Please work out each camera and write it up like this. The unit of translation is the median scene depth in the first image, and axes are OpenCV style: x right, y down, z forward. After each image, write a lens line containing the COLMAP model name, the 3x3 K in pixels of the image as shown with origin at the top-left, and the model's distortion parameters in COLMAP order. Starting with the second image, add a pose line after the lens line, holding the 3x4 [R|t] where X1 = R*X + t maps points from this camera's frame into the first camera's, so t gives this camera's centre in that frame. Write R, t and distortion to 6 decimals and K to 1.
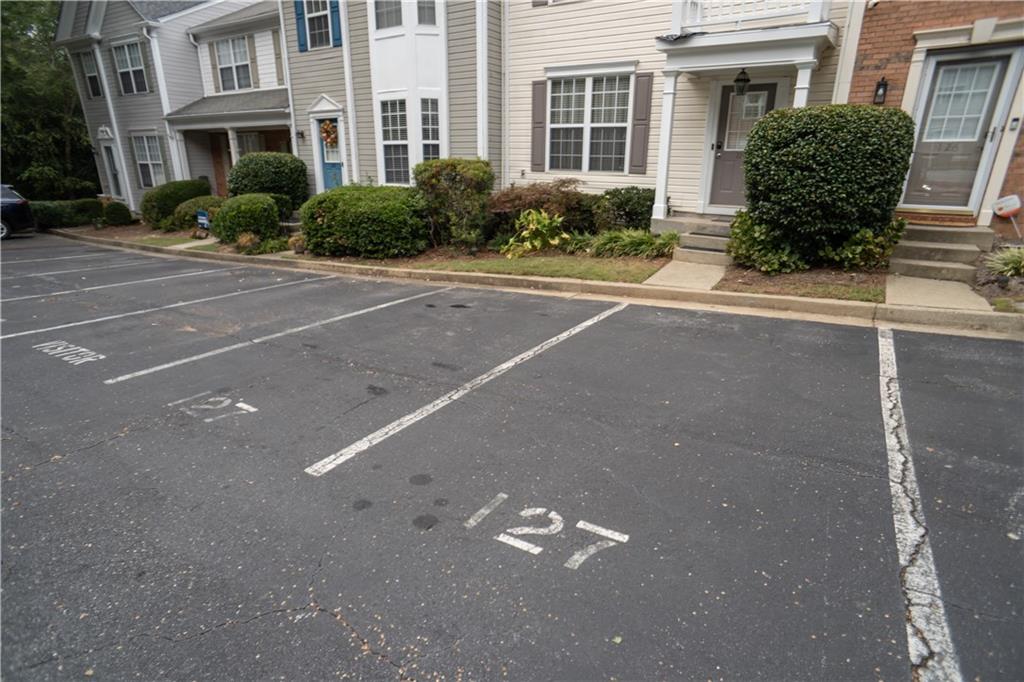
lens RADIAL K [[542.8, 0, 519.7], [0, 542.8, 341.5], [0, 0, 1]] dist [-0.061755, 0.043002]
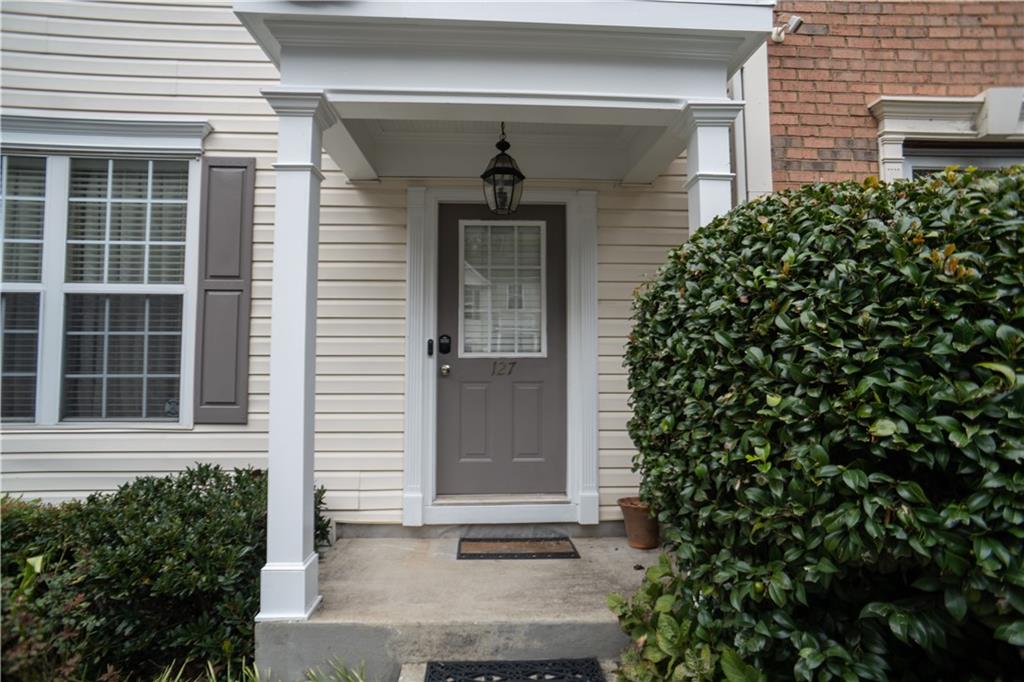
lens RADIAL K [[542.8, 0, 515.0], [0, 542.8, 334.7], [0, 0, 1]] dist [-0.061755, 0.043002]
pose [[0.817673, 0.020241, 0.575327, 0.188376], [0.192293, 0.932378, -0.306096, -0.241886], [-0.542618, 0.360918, 0.758488, 0.668563]]
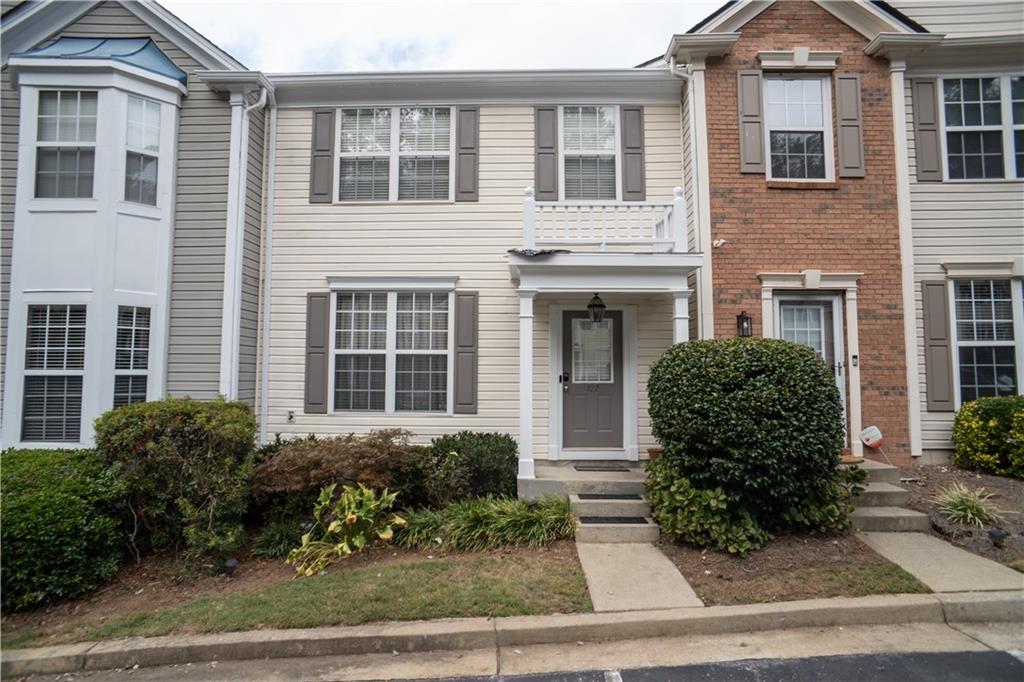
lens RADIAL K [[542.8, 0, 519.5], [0, 542.8, 336.8], [0, 0, 1]] dist [-0.061755, 0.043002]
pose [[0.853172, 0.027229, 0.520918, -0.125063], [0.172904, 0.927418, -0.331664, -0.157242], [-0.492139, 0.373035, 0.786539, 0.349949]]
